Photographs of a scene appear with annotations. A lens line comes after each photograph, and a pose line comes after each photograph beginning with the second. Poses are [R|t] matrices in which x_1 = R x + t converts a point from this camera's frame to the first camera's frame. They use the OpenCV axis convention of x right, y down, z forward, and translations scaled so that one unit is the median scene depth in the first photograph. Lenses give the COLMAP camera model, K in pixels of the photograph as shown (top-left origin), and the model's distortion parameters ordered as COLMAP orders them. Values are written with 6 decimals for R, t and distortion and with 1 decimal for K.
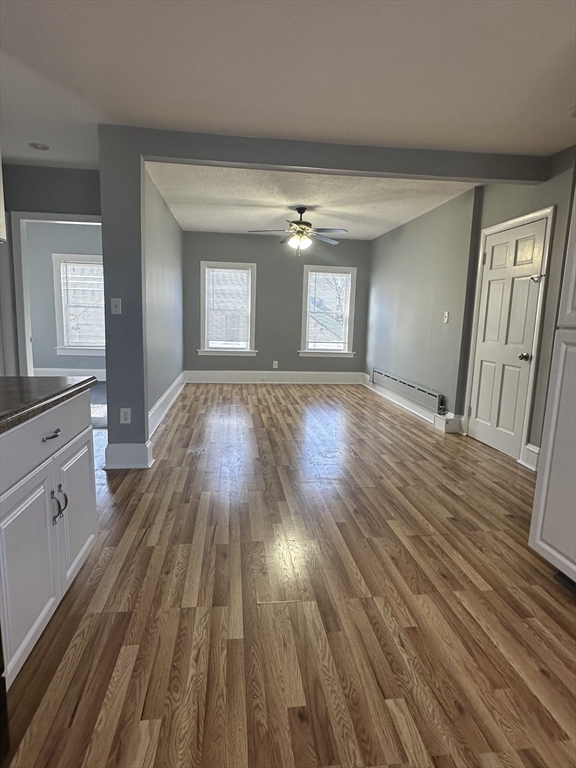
lens RADIAL K [[433.2, 0, 287.1], [0, 433.2, 380.8], [0, 0, 1]] dist [-0.006737, 0.004041]
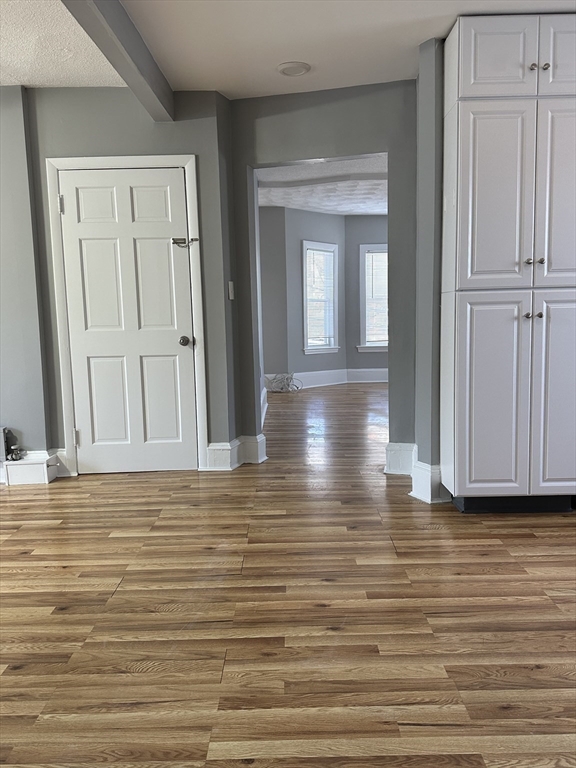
lens RADIAL K [[603.5, 0, 290.5], [0, 603.5, 381.7], [0, 0, 1]] dist [0.063012, -0.087733]
pose [[0.121873, -0.150063, 0.981136, -1.076070], [0.173030, 0.976580, 0.127874, -0.182194], [-0.977347, 0.154182, 0.144984, 1.342356]]
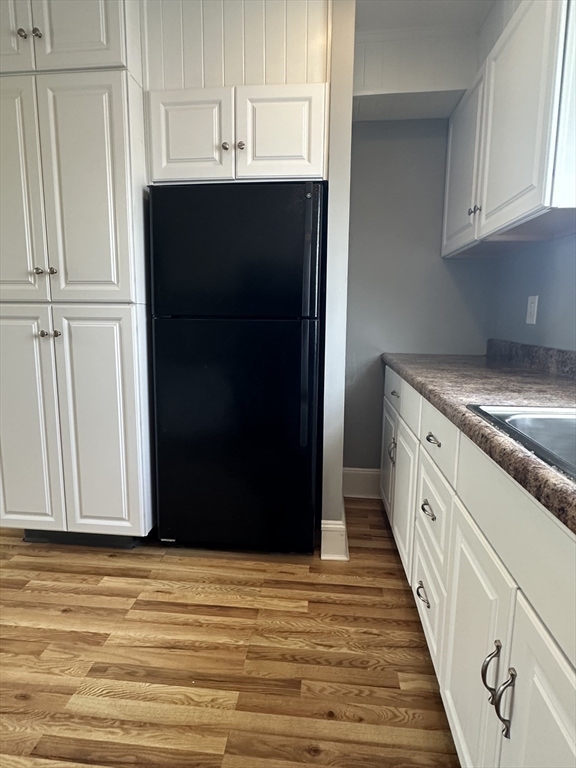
lens RADIAL K [[433.2, 0, 287.6], [0, 433.2, 382.5], [0, 0, 1]] dist [-0.006737, 0.004041]
pose [[0.226622, -0.187854, 0.955695, -0.195497], [0.142840, 0.977025, 0.158175, 0.002842], [-0.963452, 0.100666, 0.248248, 0.093679]]
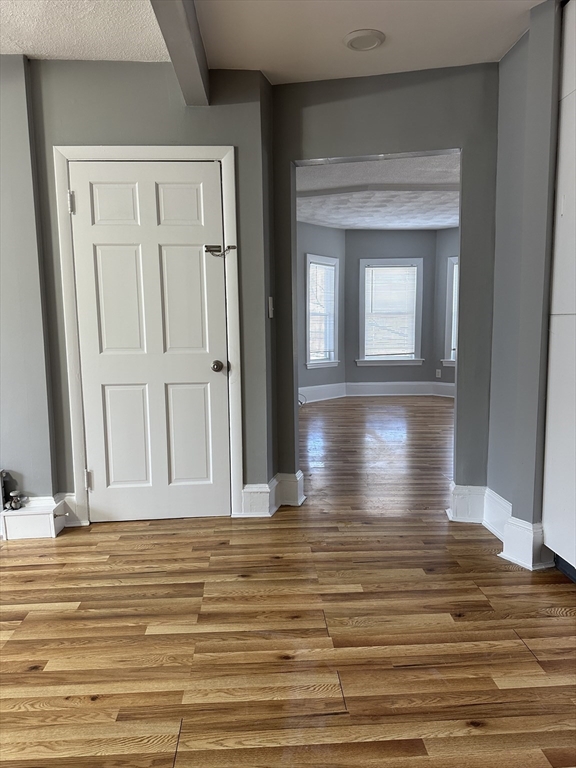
lens RADIAL K [[541.8, 0, 284.9], [0, 541.8, 386.3], [0, 0, 1]] dist [0.024176, -0.024751]
pose [[0.070520, -0.155415, 0.985329, -0.571577], [0.163022, 0.976303, 0.142324, -0.259228], [-0.984099, 0.150594, 0.094185, 1.672821]]
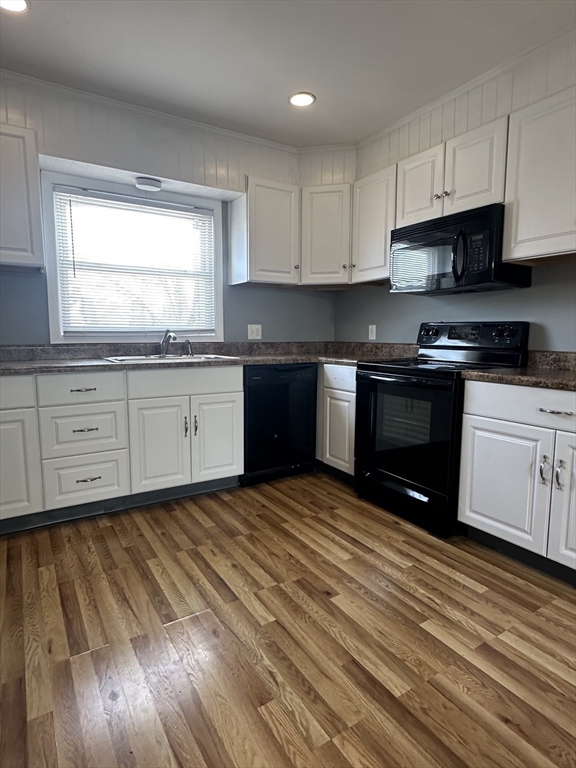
lens RADIAL K [[433.2, 0, 288.4], [0, 433.2, 379.7], [0, 0, 1]] dist [-0.006737, 0.004041]
pose [[-0.904965, 0.015821, -0.425192, 0.539237], [-0.089959, 0.969604, 0.227543, -0.141965], [0.415868, 0.244168, -0.876034, 1.477755]]
